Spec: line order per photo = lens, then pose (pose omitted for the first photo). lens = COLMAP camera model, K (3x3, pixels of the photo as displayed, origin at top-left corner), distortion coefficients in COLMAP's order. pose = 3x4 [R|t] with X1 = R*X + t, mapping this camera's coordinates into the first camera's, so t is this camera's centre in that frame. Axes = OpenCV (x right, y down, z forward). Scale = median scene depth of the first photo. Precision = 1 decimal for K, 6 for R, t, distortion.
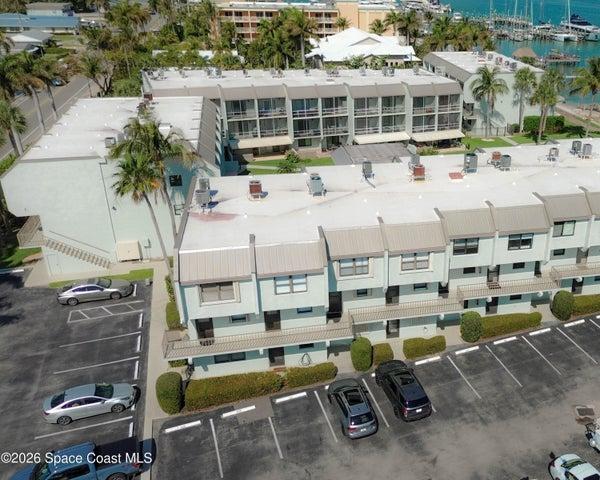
lens RADIAL K [[607.7, 0, 421.3], [0, 607.7, 241.1], [0, 0, 1]] dist [0.082597, -0.126834]
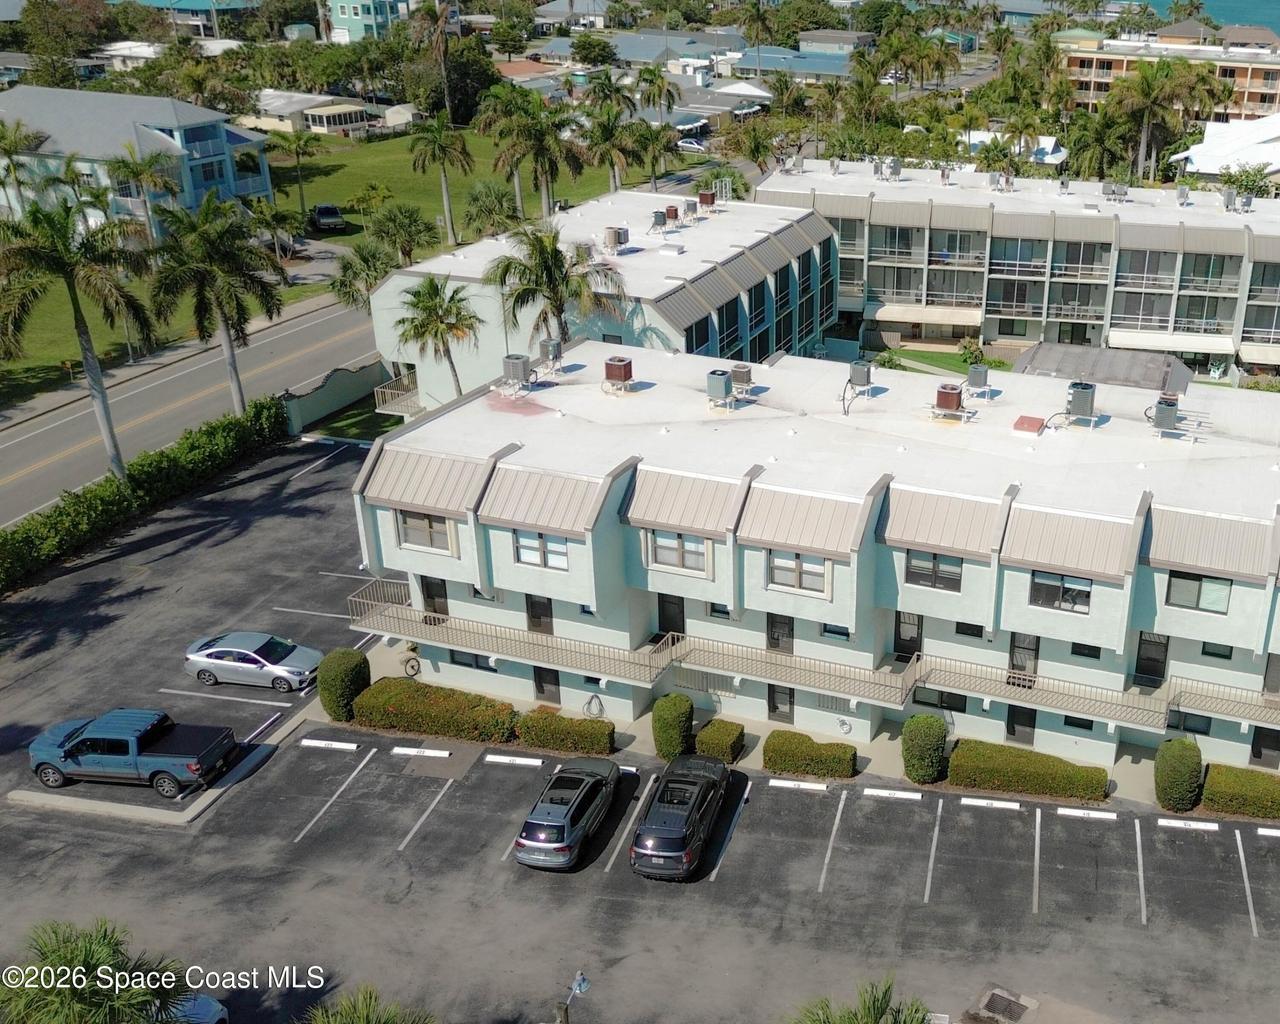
lens RADIAL K [[1296.5, 0, 898.9], [0, 1296.5, 514.4], [0, 0, 1]] dist [0.082597, -0.126834]
pose [[0.850393, 0.214969, -0.480228, 0.480586], [-0.228775, 0.973003, 0.030438, -0.052763], [0.473807, 0.083980, 0.876615, 0.126851]]
